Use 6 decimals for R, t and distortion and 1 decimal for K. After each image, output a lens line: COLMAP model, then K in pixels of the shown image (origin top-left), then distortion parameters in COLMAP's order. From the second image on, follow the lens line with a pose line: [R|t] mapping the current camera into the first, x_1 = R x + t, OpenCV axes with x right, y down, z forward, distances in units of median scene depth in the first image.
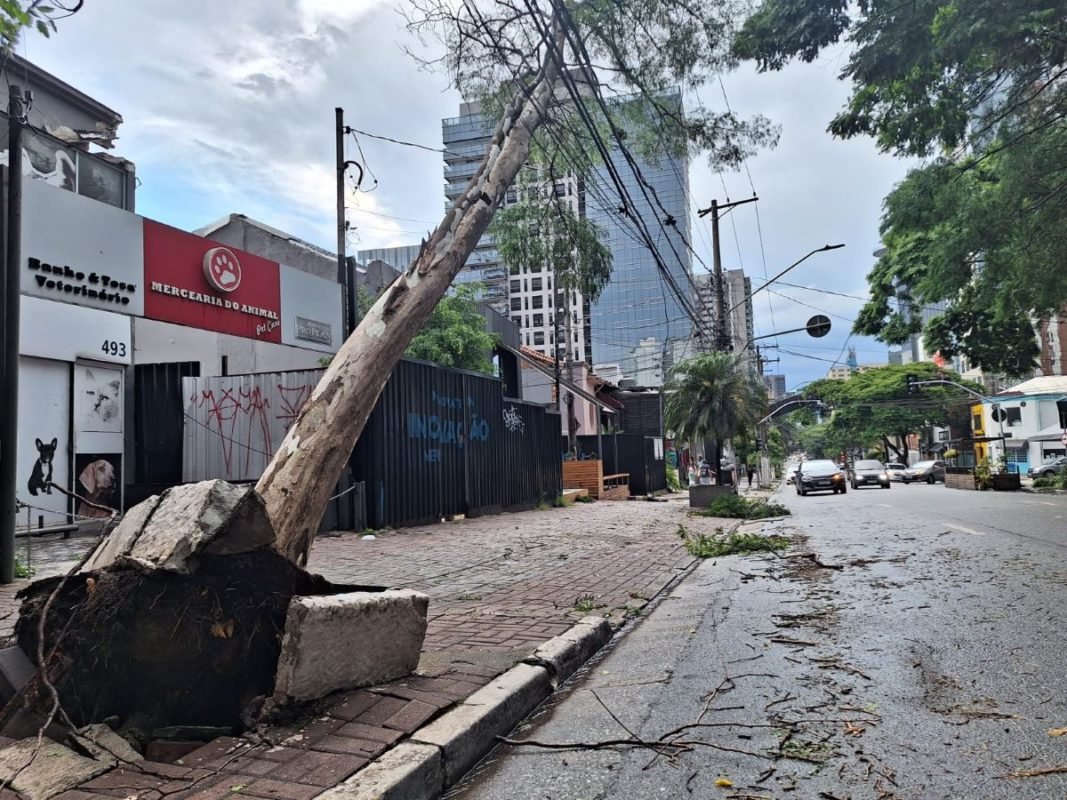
lens RADIAL K [[752.7, 0, 534.8], [0, 752.7, 370.8], [0, 0, 1]] dist [0.101539, -0.113495]
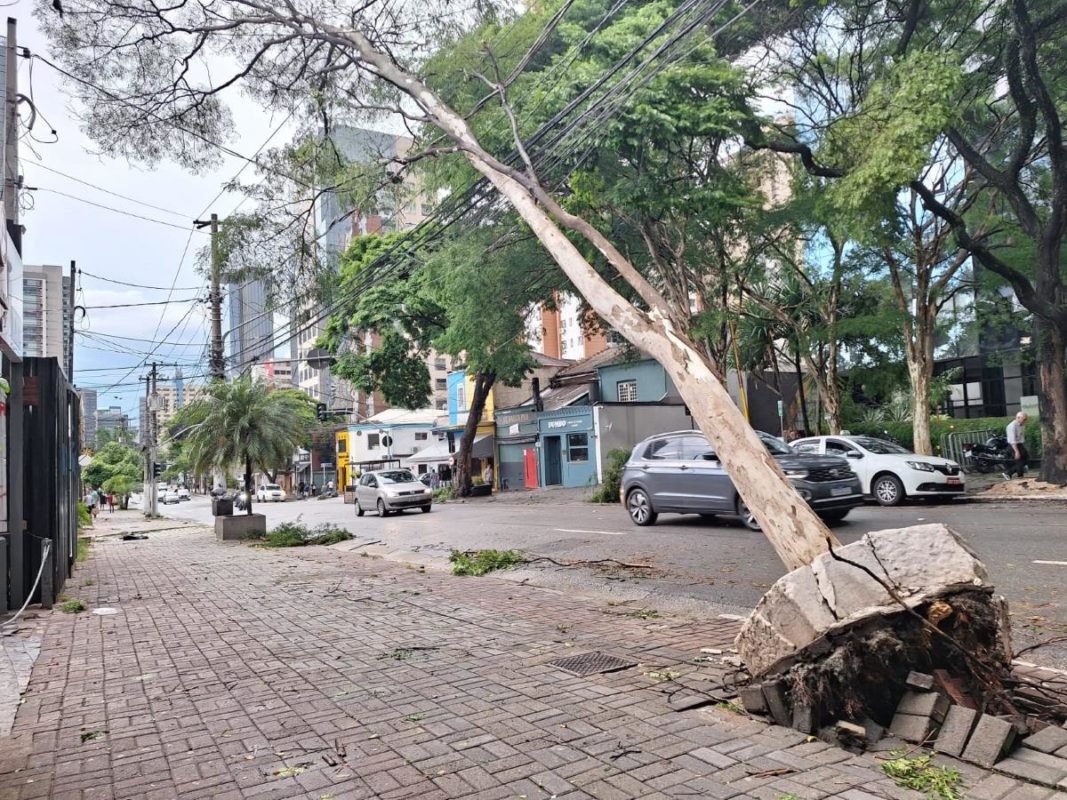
lens RADIAL K [[752.7, 0, 534.8], [0, 752.7, 370.8], [0, 0, 1]] dist [0.101539, -0.113495]
pose [[0.651764, 0.084037, 0.753752, -0.206757], [-0.063777, 0.996395, -0.055941, -0.001157], [-0.755736, -0.011612, 0.654774, 0.066465]]
